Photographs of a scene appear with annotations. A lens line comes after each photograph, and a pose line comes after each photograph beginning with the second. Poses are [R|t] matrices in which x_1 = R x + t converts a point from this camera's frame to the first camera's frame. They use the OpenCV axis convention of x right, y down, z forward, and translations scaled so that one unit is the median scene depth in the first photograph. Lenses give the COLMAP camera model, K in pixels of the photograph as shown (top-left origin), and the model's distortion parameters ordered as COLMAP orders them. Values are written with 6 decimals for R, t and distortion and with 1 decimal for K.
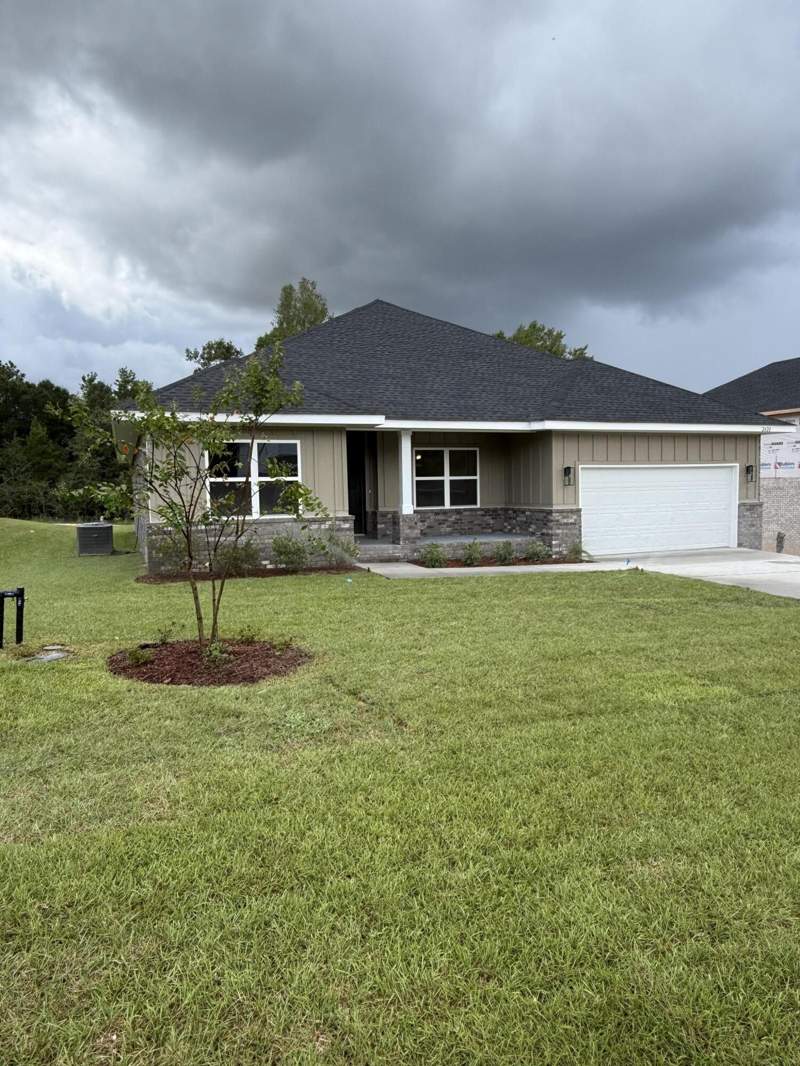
lens RADIAL K [[693.4, 0, 399.8], [0, 693.4, 532.8], [0, 0, 1]] dist [-0.008512, 0.004846]
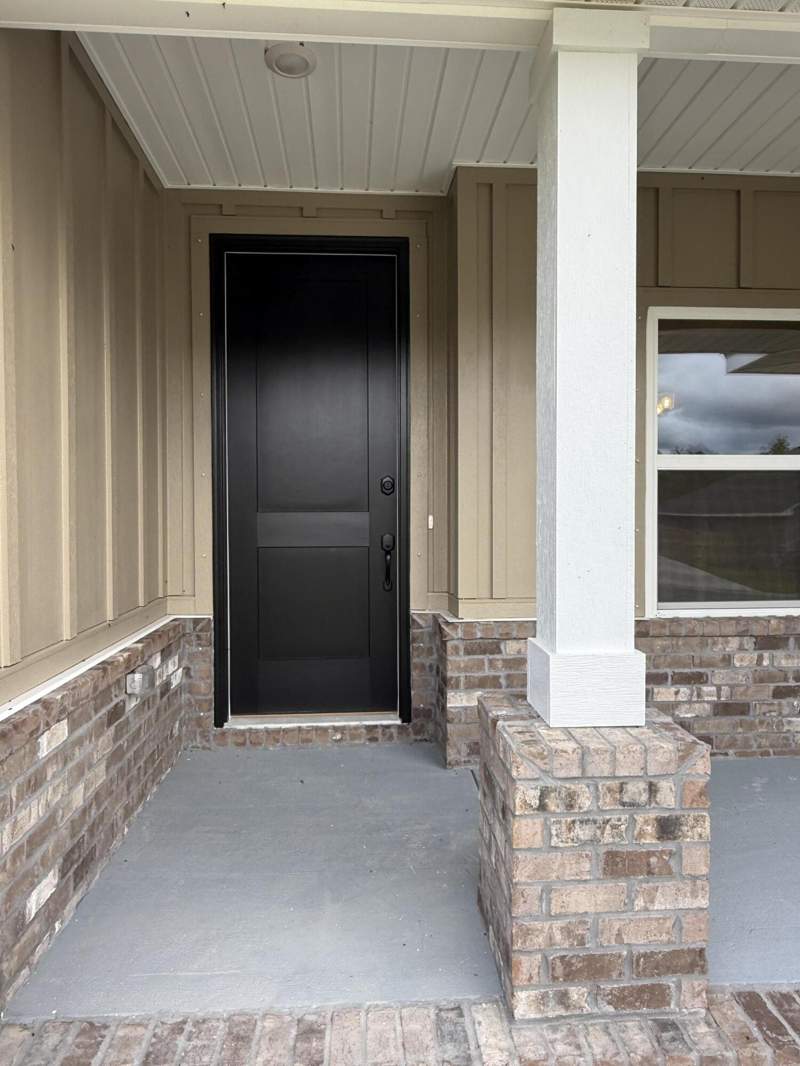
lens RADIAL K [[693.4, 0, 399.2], [0, 693.4, 532.6], [0, 0, 1]] dist [-0.008512, 0.004846]
pose [[0.952104, 0.025525, -0.304707, 0.012960], [-0.037246, 0.998770, -0.032714, -0.048833], [0.303497, 0.042497, 0.951884, 0.792369]]
